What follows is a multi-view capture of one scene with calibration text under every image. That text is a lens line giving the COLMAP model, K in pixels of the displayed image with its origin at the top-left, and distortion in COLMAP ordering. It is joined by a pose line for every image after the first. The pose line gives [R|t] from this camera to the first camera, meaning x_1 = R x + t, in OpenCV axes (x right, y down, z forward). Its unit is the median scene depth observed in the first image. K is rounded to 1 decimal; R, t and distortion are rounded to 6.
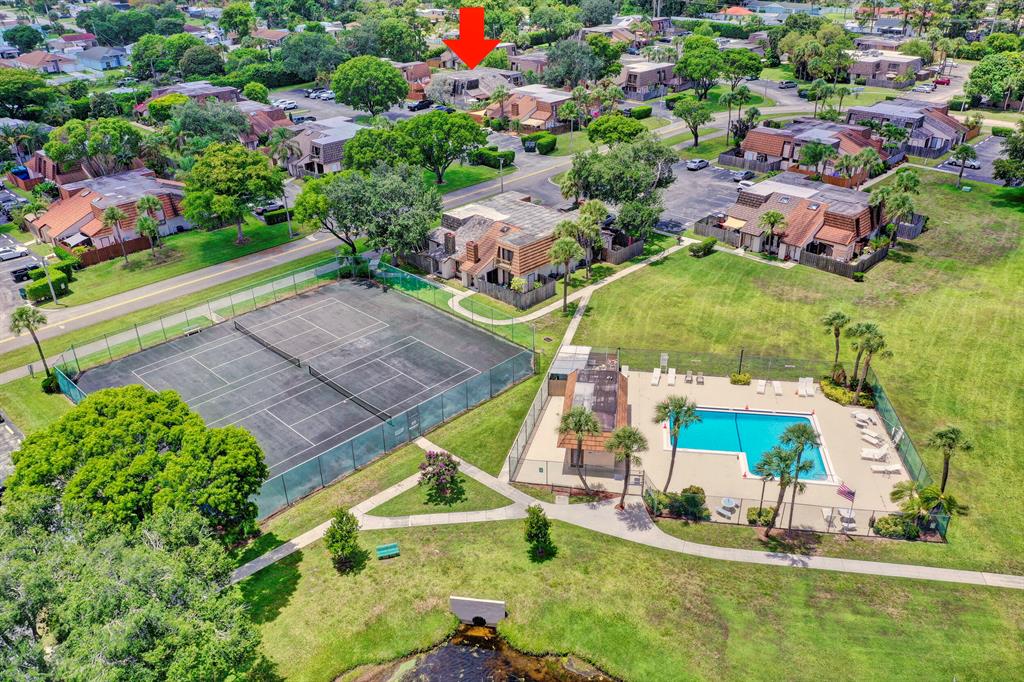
lens RADIAL K [[805.7, 0, 512.0], [0, 805.7, 341.0], [0, 0, 1]] dist [-0.001544, 0.000012]
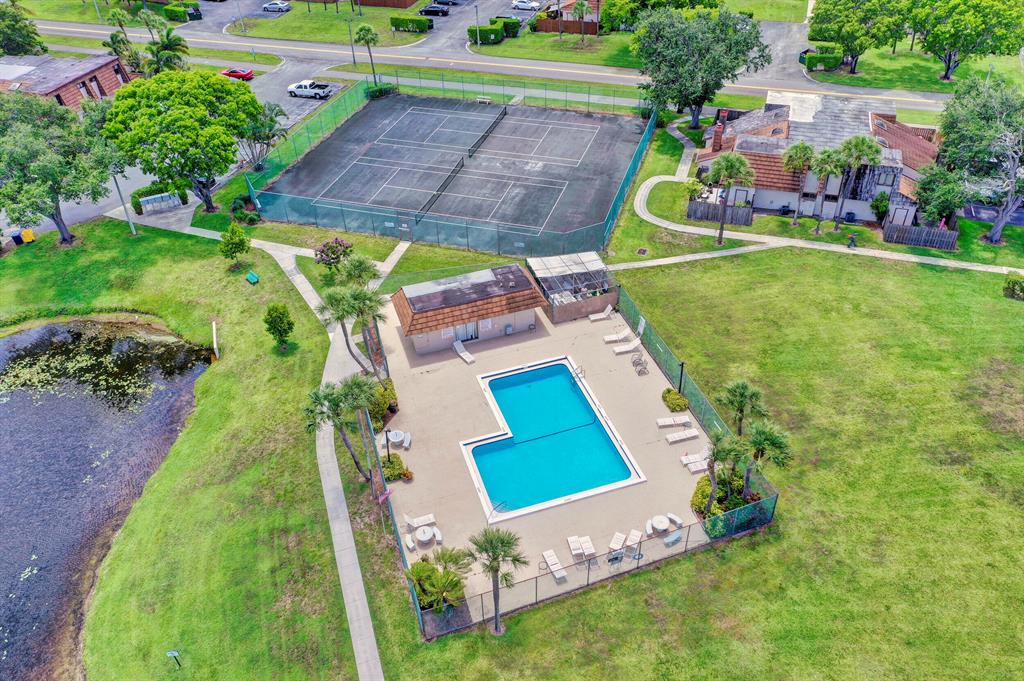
lens RADIAL K [[805.7, 0, 512.0], [0, 805.7, 340.5], [0, 0, 1]] dist [-0.001544, 0.000012]
pose [[0.450193, 0.553553, -0.700646, 0.632056], [-0.401807, 0.826314, 0.394660, -0.205081], [0.797419, 0.103852, 0.594423, 0.398434]]
